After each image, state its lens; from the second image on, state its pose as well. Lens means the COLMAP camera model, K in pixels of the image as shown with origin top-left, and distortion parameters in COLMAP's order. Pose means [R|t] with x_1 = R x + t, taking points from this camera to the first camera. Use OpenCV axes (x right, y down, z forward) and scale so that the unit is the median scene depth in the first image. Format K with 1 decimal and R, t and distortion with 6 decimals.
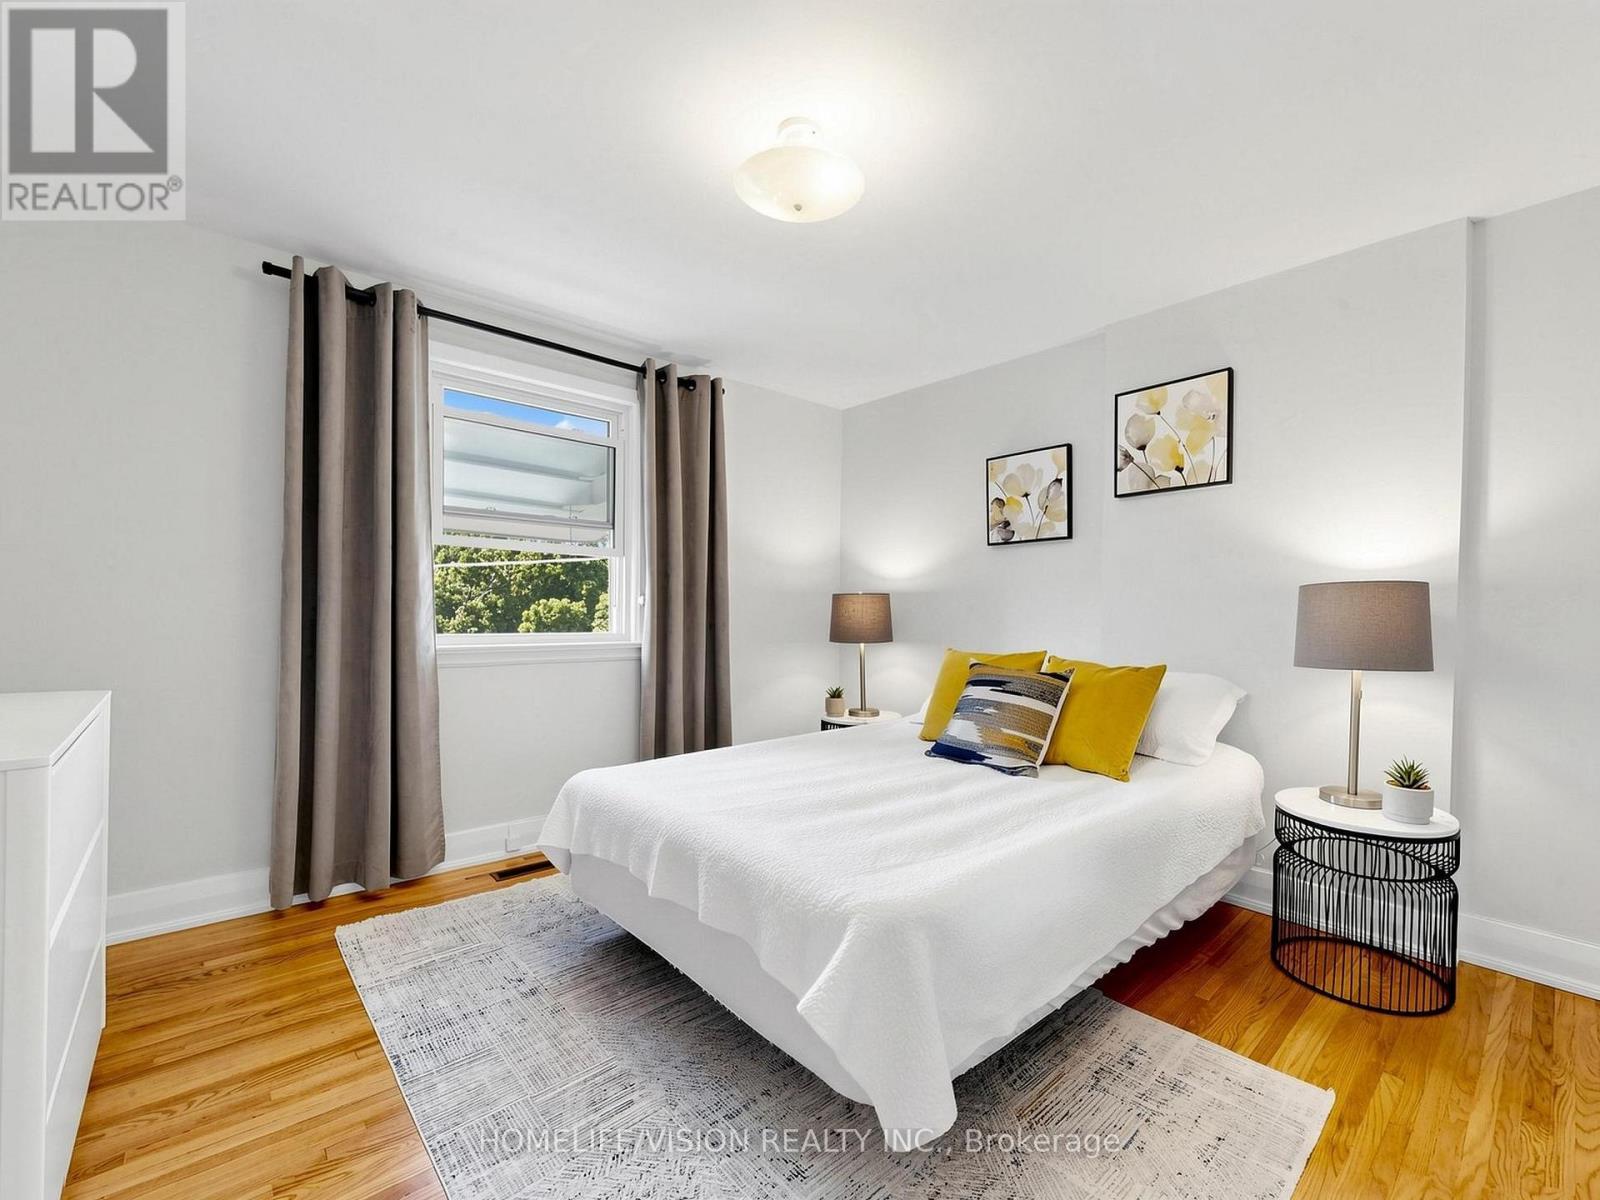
lens RADIAL K [[693.4, 0, 800.5], [0, 693.4, 607.4], [0, 0, 1]] dist [0.000764, 0.000041]
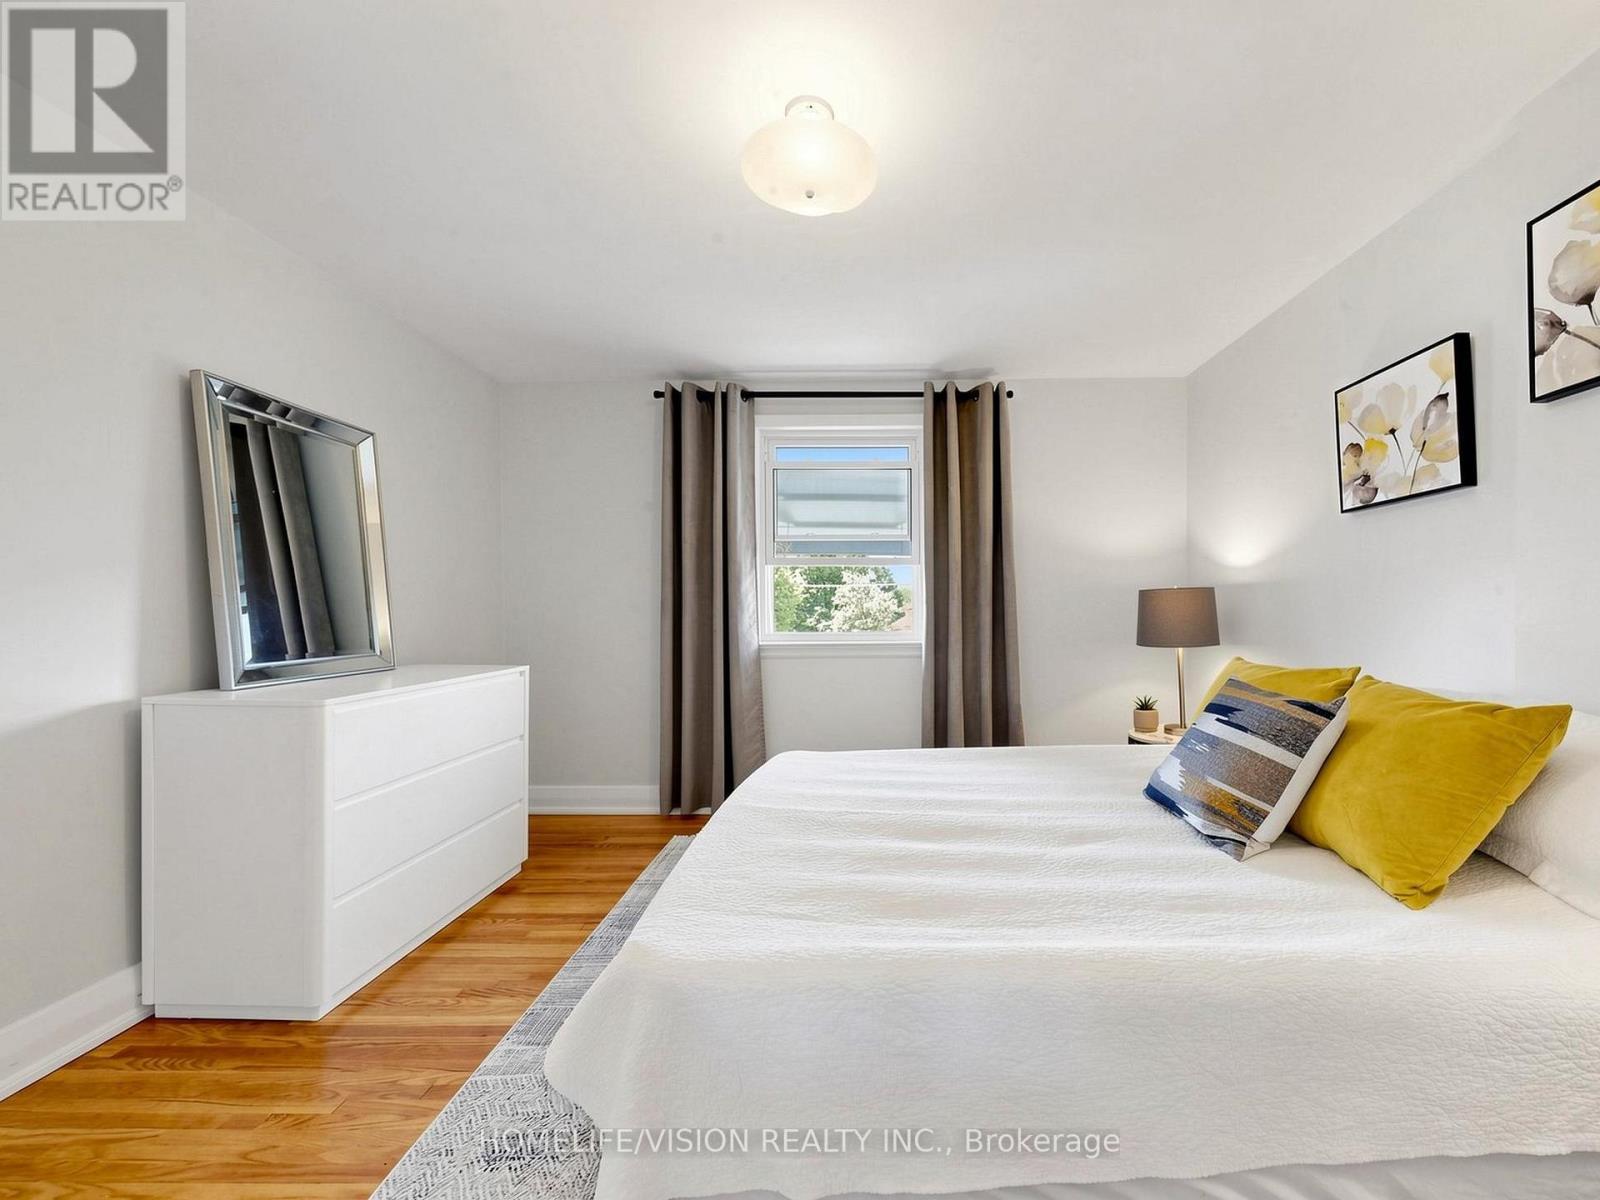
lens RADIAL K [[581.9, 0, 800.0], [0, 581.9, 607.6], [0, 0, 1]] dist [-0.001594, -0.000194]
pose [[0.749194, -0.022047, -0.661984, 0.280212], [0.019164, 0.999749, -0.011607, 0.003222], [0.662074, -0.003990, 0.749428, 0.217835]]
